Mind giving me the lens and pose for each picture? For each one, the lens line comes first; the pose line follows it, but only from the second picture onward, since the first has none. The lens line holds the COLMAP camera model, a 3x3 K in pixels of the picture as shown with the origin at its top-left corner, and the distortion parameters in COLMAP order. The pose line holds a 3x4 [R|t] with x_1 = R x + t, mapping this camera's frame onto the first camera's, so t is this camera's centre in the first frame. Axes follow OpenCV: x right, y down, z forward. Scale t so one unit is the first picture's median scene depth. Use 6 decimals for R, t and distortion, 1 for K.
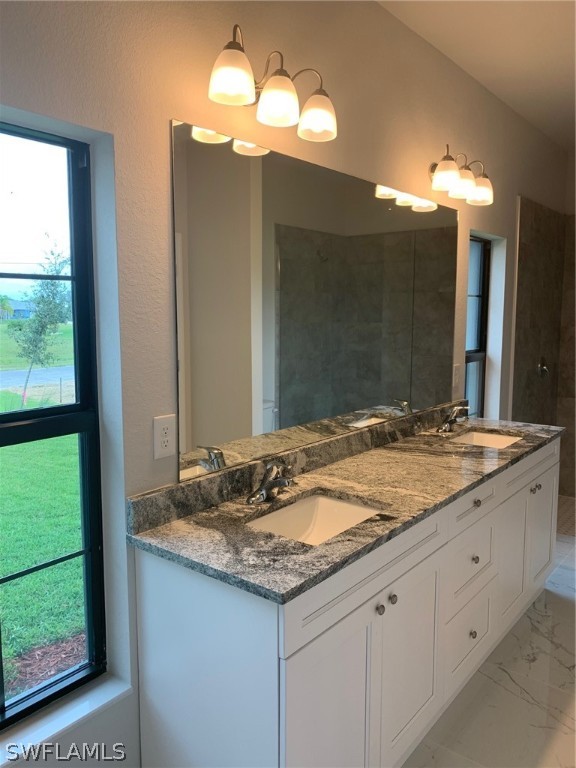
lens RADIAL K [[589.2, 0, 288.8], [0, 589.2, 369.1], [0, 0, 1]] dist [0.048844, -0.065688]
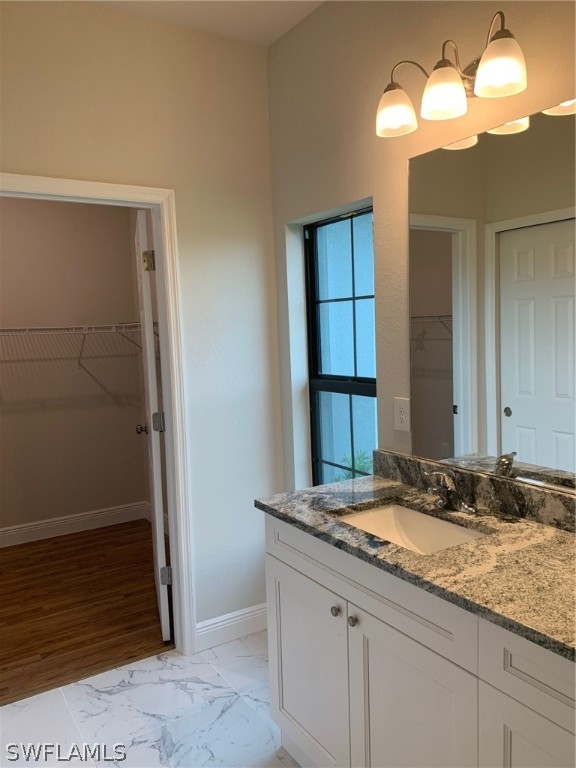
lens RADIAL K [[589.2, 0, 284.2], [0, 589.2, 381.7], [0, 0, 1]] dist [0.048844, -0.065688]
pose [[-0.331566, 0.091074, -0.939026, 0.950239], [-0.064021, 0.990863, 0.118707, -0.080723], [0.941257, 0.099476, -0.322706, 1.048892]]
